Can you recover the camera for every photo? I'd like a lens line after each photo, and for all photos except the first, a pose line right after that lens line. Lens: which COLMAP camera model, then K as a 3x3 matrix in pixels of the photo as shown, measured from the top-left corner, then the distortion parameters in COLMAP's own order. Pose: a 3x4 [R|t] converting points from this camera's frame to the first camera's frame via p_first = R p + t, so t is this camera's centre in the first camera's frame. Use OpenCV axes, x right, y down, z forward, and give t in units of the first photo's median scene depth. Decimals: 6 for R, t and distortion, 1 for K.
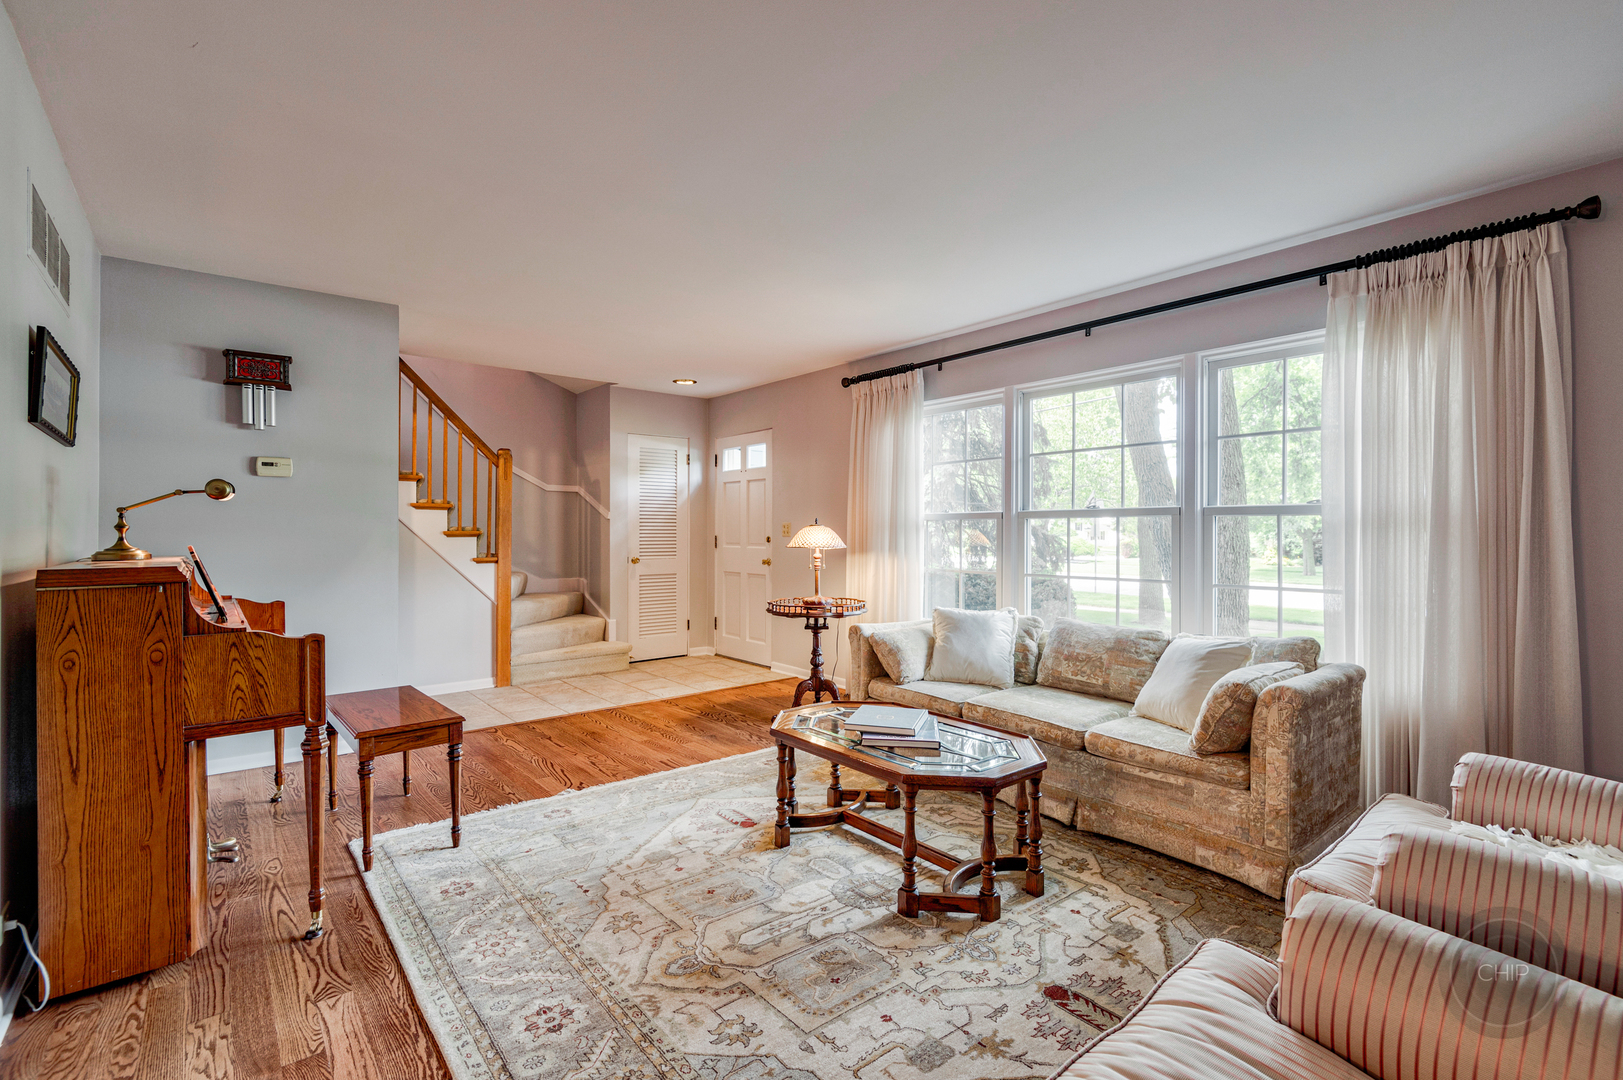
lens RADIAL K [[738.7, 0, 843.7], [0, 738.7, 536.7], [0, 0, 1]] dist [0.001298, -0.000196]
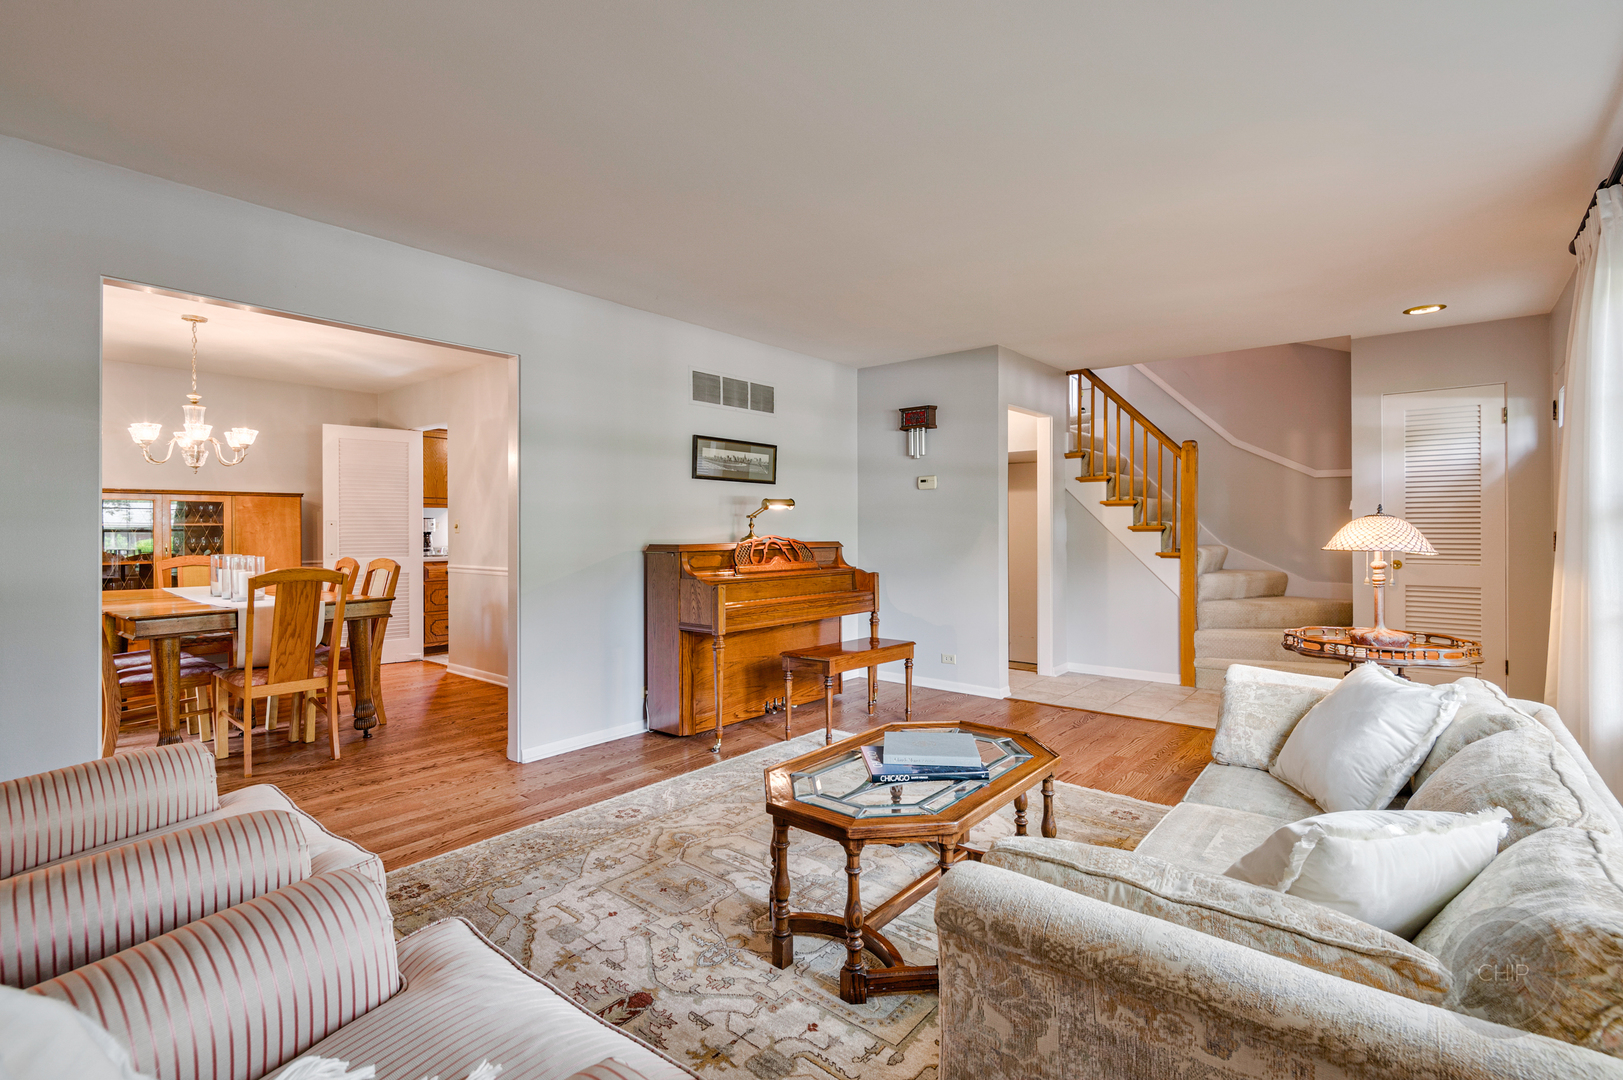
lens RADIAL K [[767.9, 0, 827.2], [0, 767.9, 526.9], [0, 0, 1]] dist [0.000503, -0.000790]
pose [[0.174297, -0.001930, -0.984691, 0.693406], [-0.003668, 0.999990, -0.002609, -0.002791], [0.984686, 0.004066, 0.174288, 0.554752]]
